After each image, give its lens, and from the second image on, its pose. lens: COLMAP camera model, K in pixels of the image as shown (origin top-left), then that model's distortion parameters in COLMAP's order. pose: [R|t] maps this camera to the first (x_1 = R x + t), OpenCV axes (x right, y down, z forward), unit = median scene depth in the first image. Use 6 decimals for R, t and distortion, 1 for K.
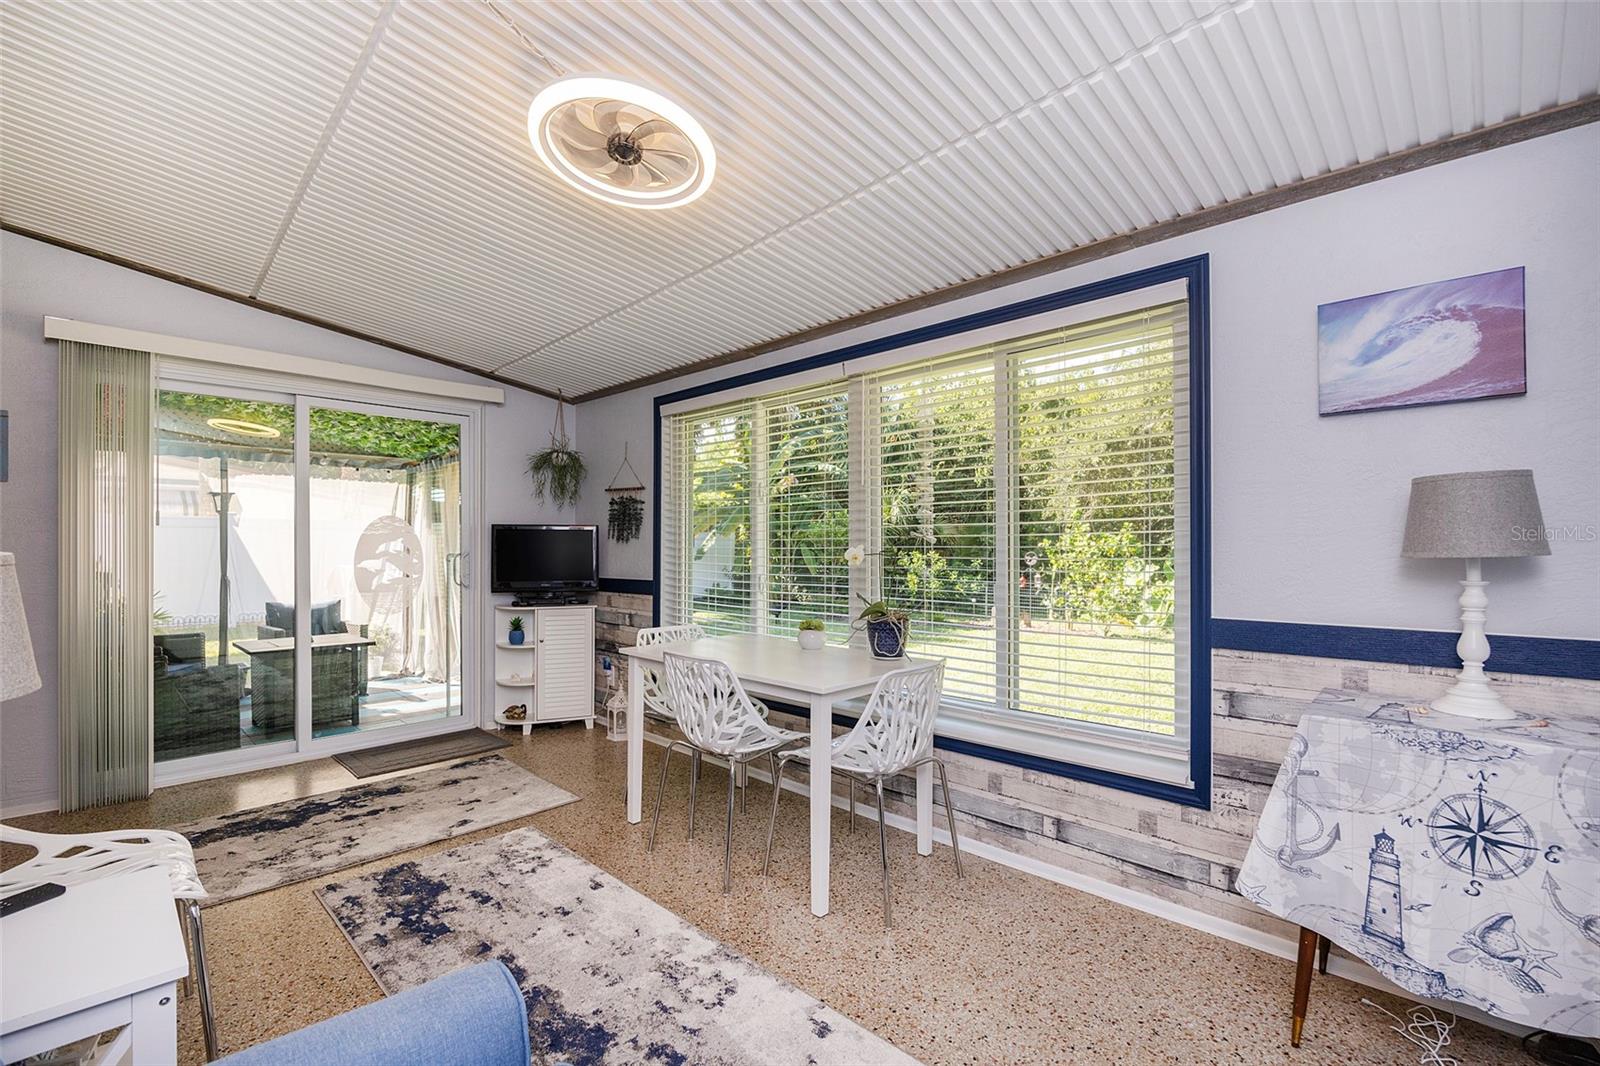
lens RADIAL K [[702.1, 0, 782.8], [0, 702.1, 536.3], [0, 0, 1]] dist [-0.019217, 0.000291]
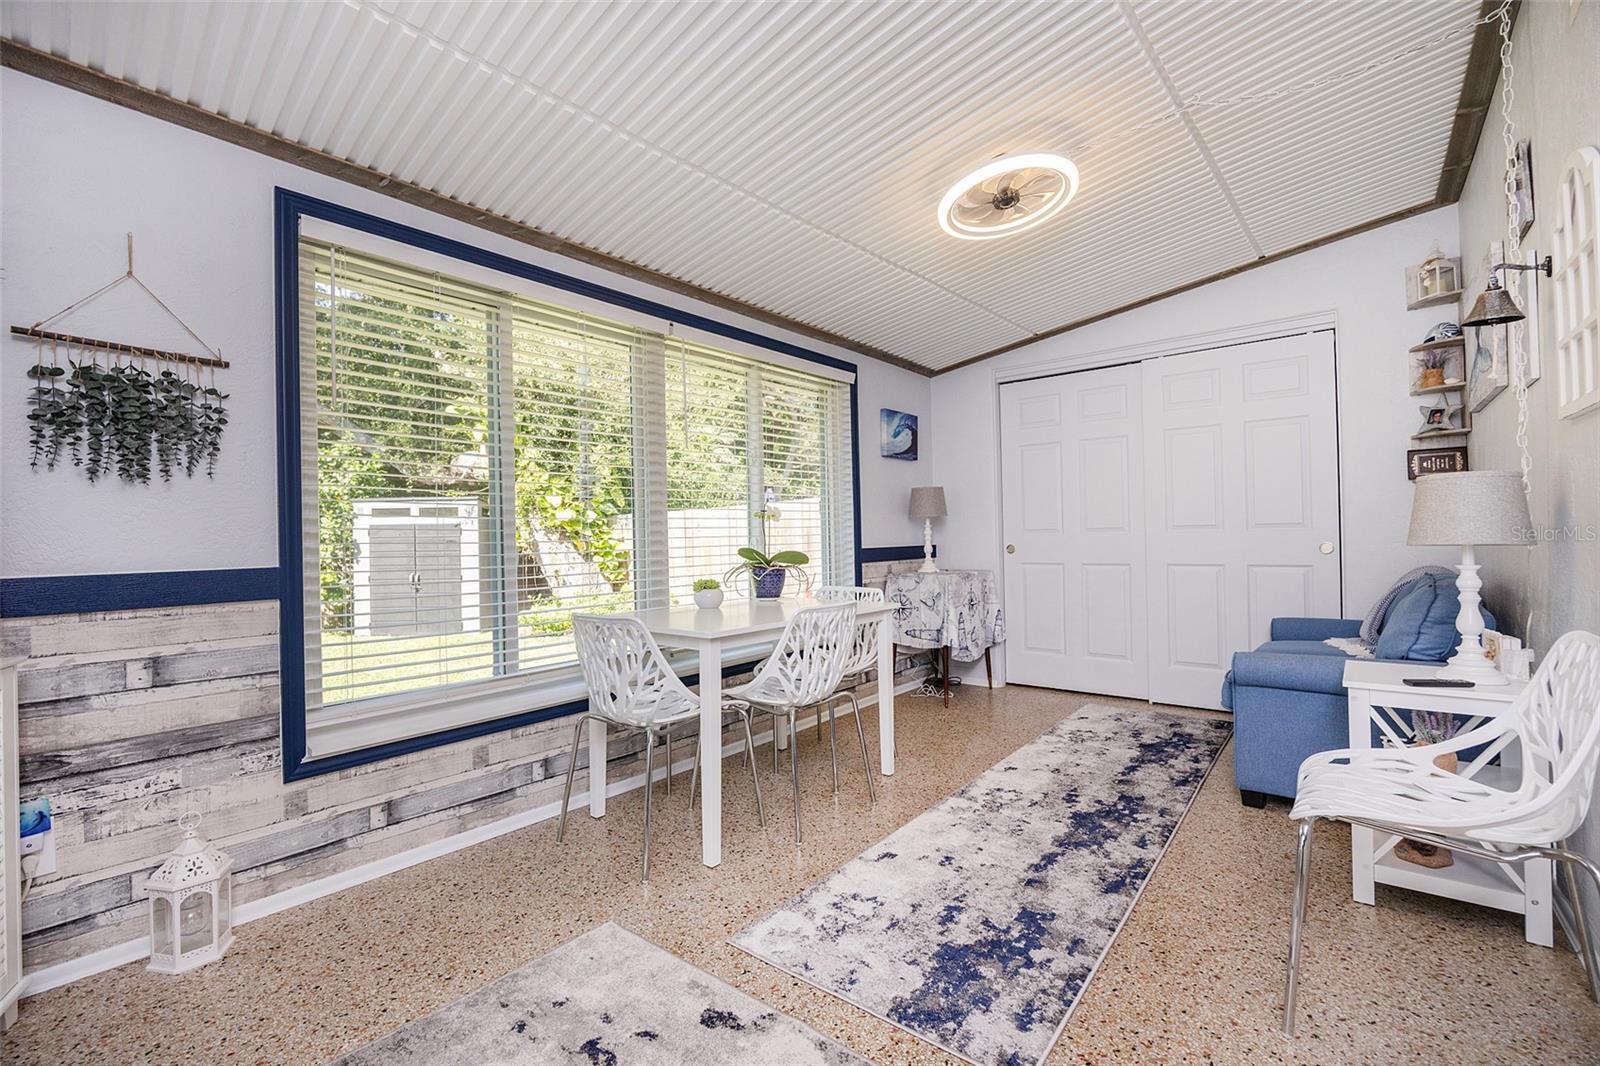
lens RADIAL K [[702.1, 0, 782.8], [0, 702.1, 536.3], [0, 0, 1]] dist [-0.019217, 0.000291]
pose [[-0.091283, -0.000484, 0.995825, -1.290503], [-0.000427, 1.000000, 0.000446, 0.076350], [-0.995825, -0.000384, -0.091283, 1.329608]]
